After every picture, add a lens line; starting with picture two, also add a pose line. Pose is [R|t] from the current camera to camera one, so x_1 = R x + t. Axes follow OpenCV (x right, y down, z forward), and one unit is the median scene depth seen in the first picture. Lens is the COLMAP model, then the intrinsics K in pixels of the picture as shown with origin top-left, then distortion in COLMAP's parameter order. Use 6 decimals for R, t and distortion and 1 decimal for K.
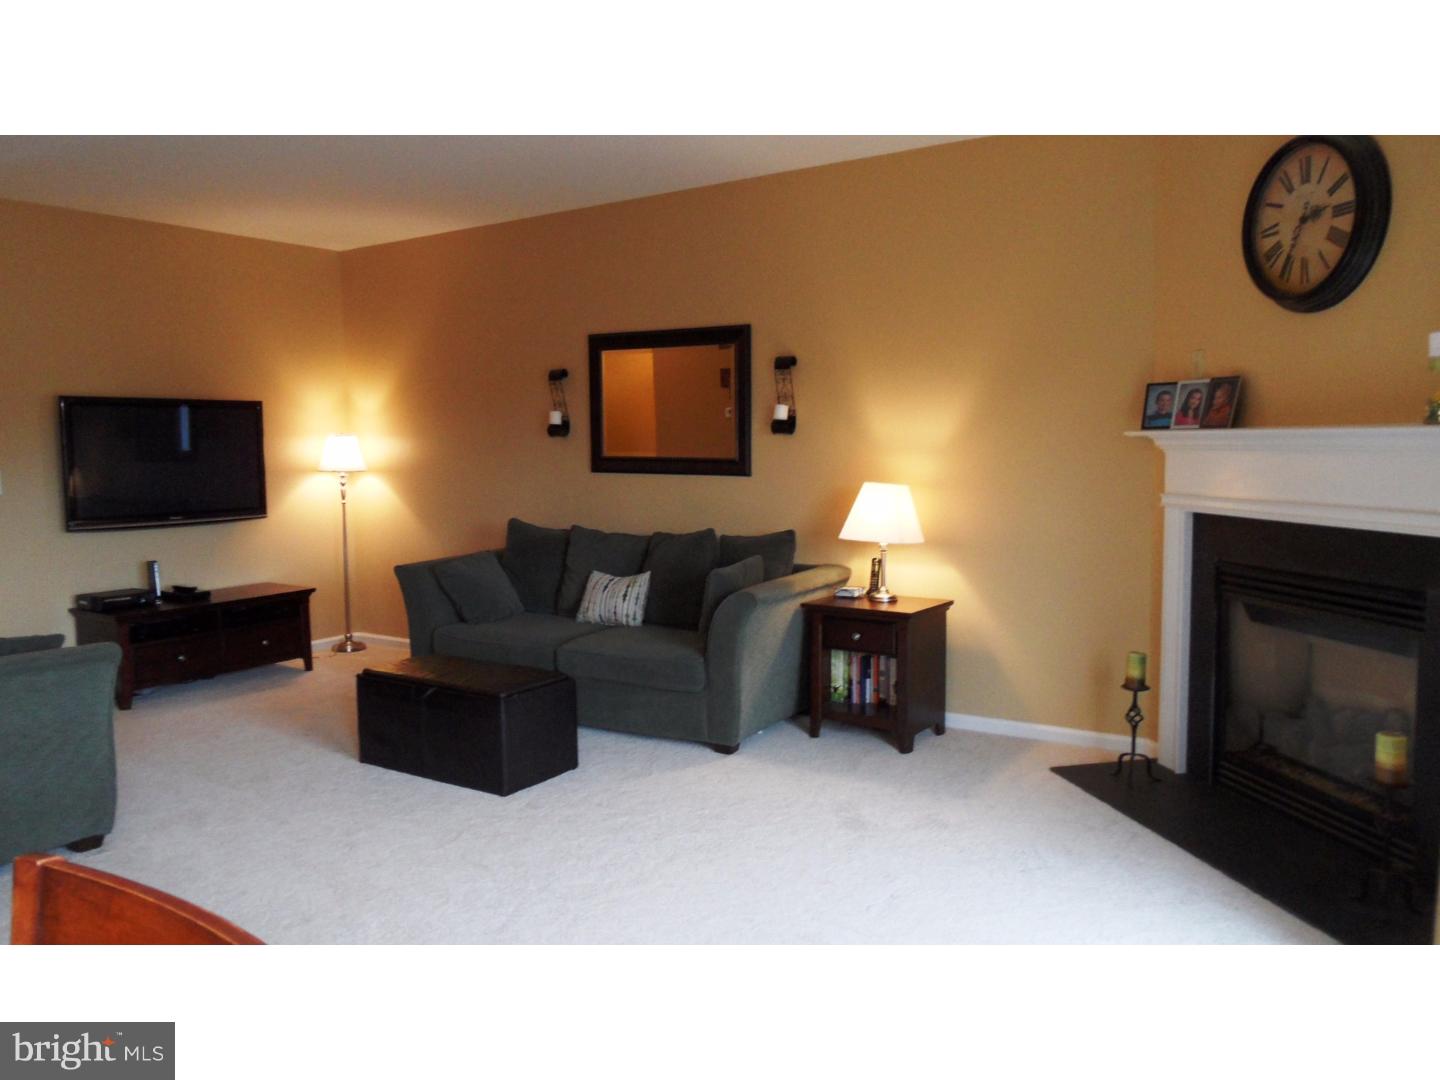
lens RADIAL K [[1056.8, 0, 711.0], [0, 1056.8, 541.8], [0, 0, 1]] dist [-0.026991, -0.009730]
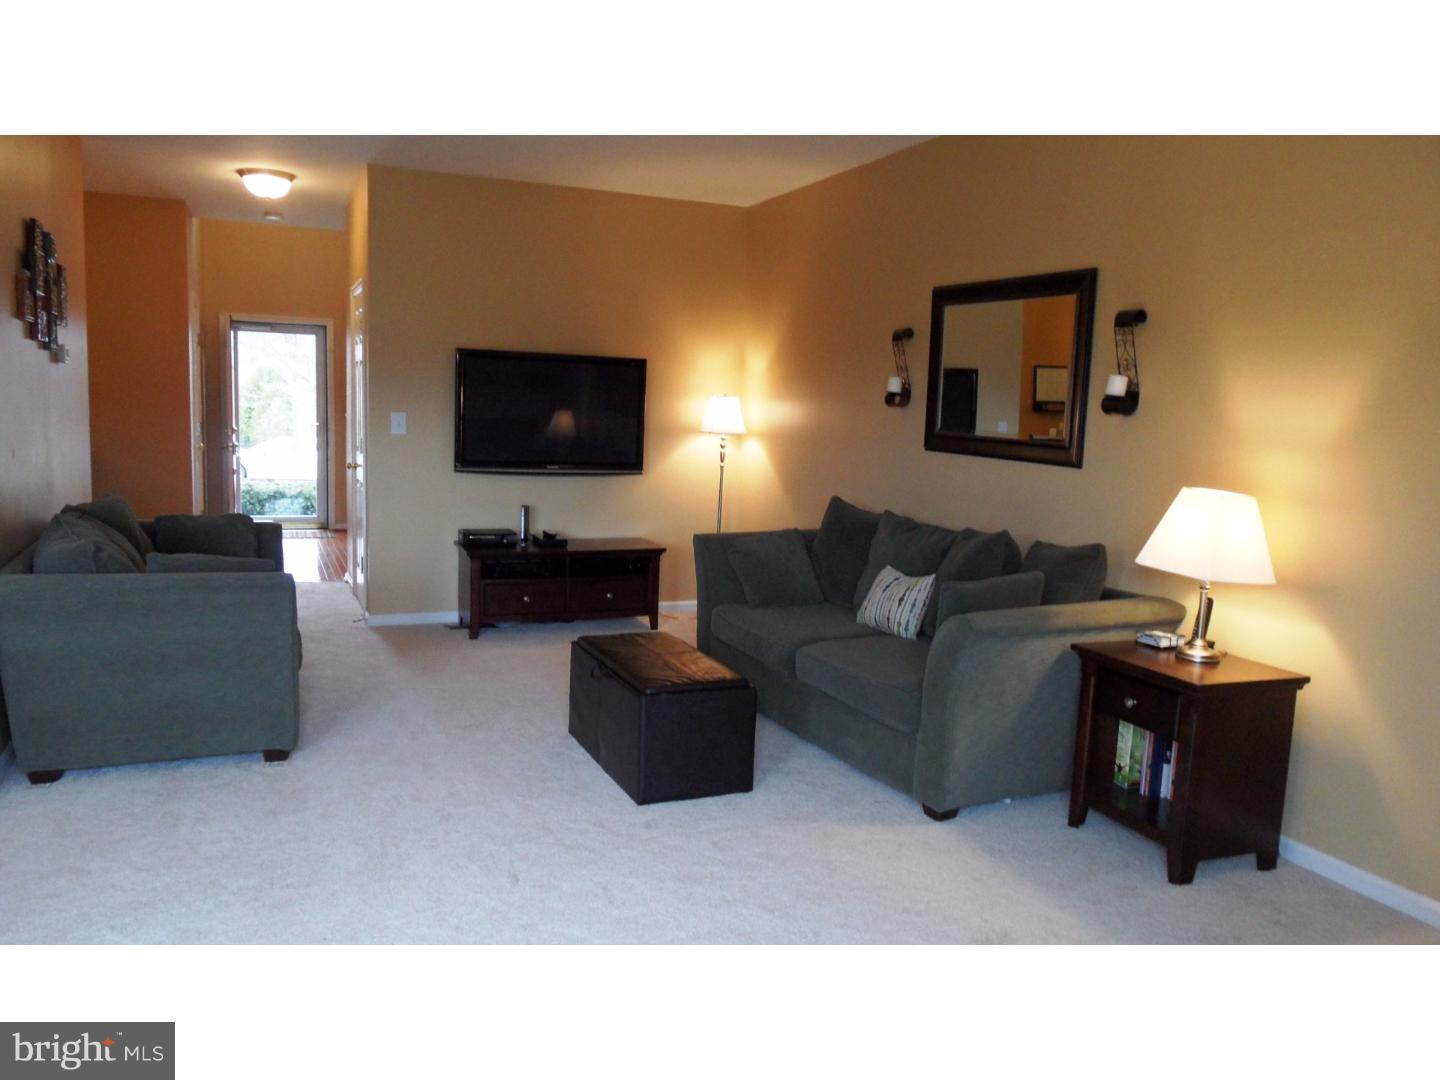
lens RADIAL K [[1056.8, 0, 711.7], [0, 1056.8, 541.6], [0, 0, 1]] dist [-0.026991, -0.009730]
pose [[0.834753, 0.112534, -0.539003, 0.257520], [-0.098955, 0.993615, 0.054198, -0.026982], [0.541661, 0.008095, 0.840558, 0.240081]]
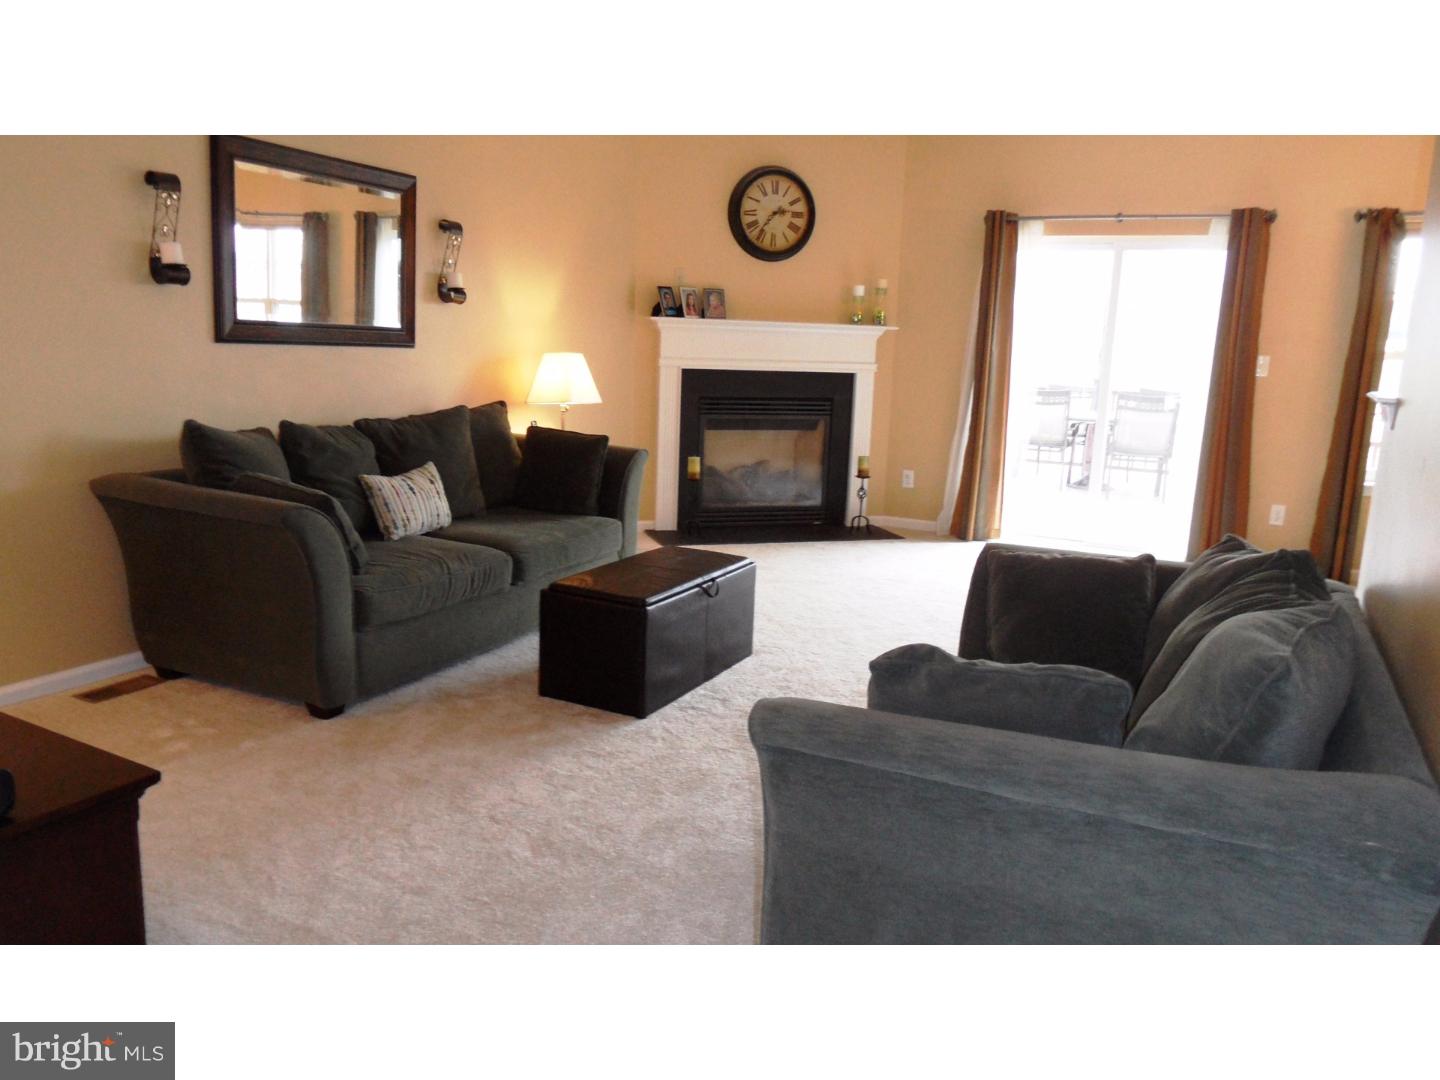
lens RADIAL K [[1056.8, 0, 725.5], [0, 1056.8, 535.3], [0, 0, 1]] dist [-0.026991, -0.009730]
pose [[-0.125949, -0.173580, 0.976733, -1.006932], [0.061555, 0.981309, 0.182330, -0.058070], [-0.990125, 0.083087, -0.112910, 0.949597]]
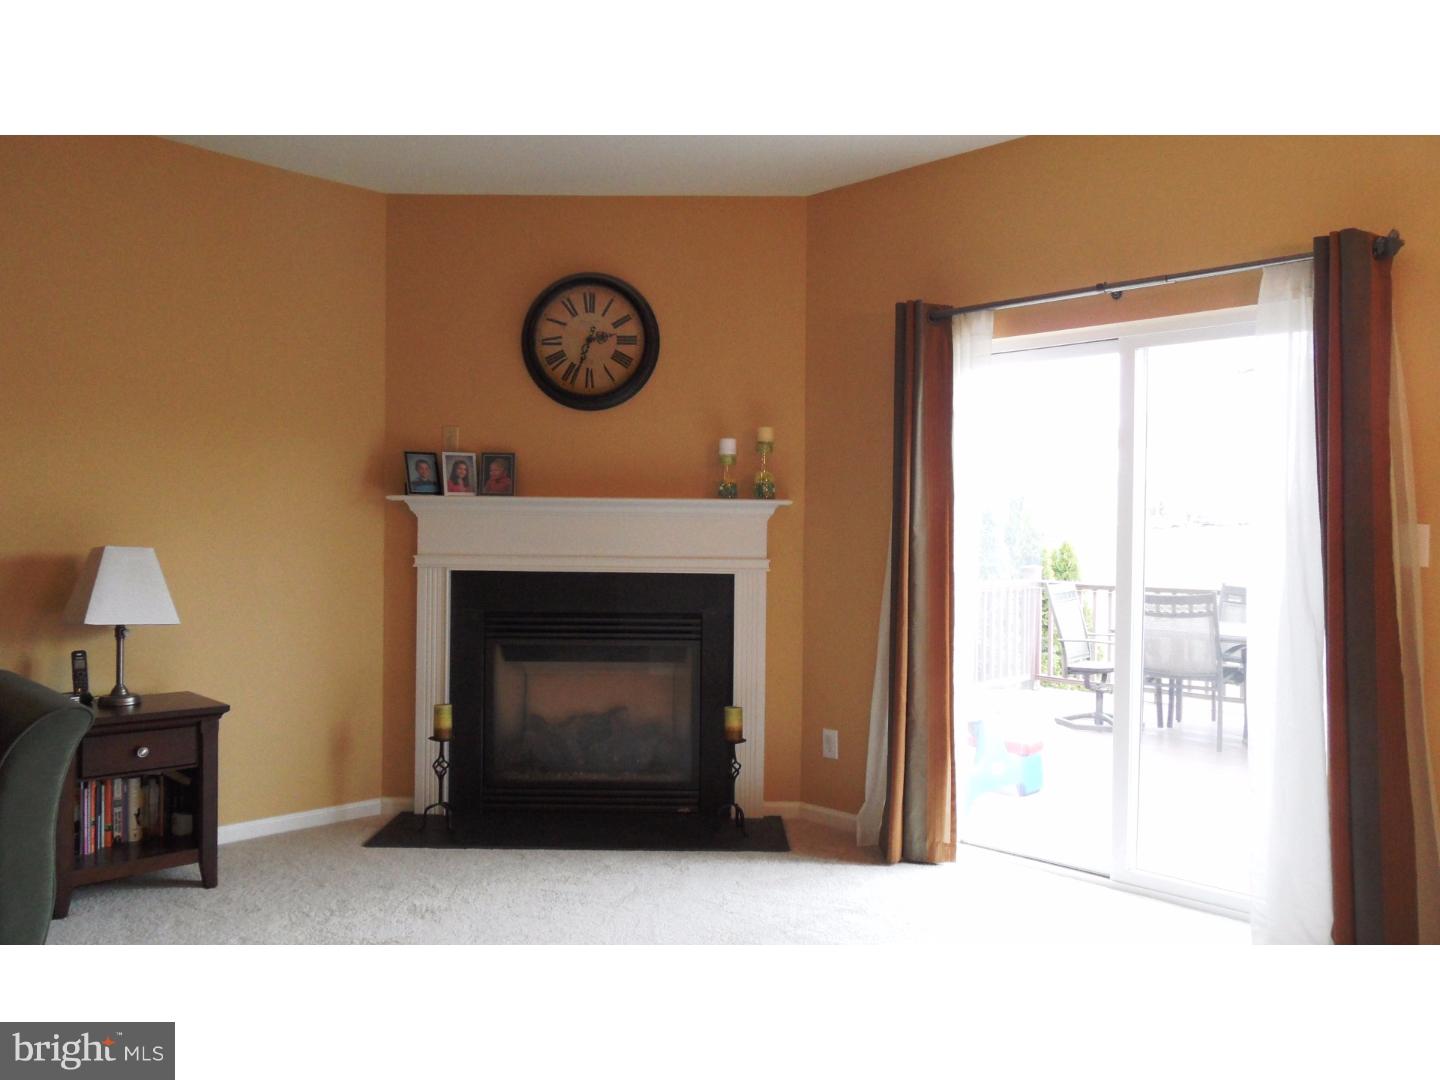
lens RADIAL K [[1056.8, 0, 717.5], [0, 1056.8, 535.1], [0, 0, 1]] dist [-0.026991, -0.009730]
pose [[0.177601, 0.018429, 0.983930, -0.488392], [0.079204, 0.996313, -0.032958, -0.005863], [-0.980910, 0.083785, 0.175487, 0.439561]]
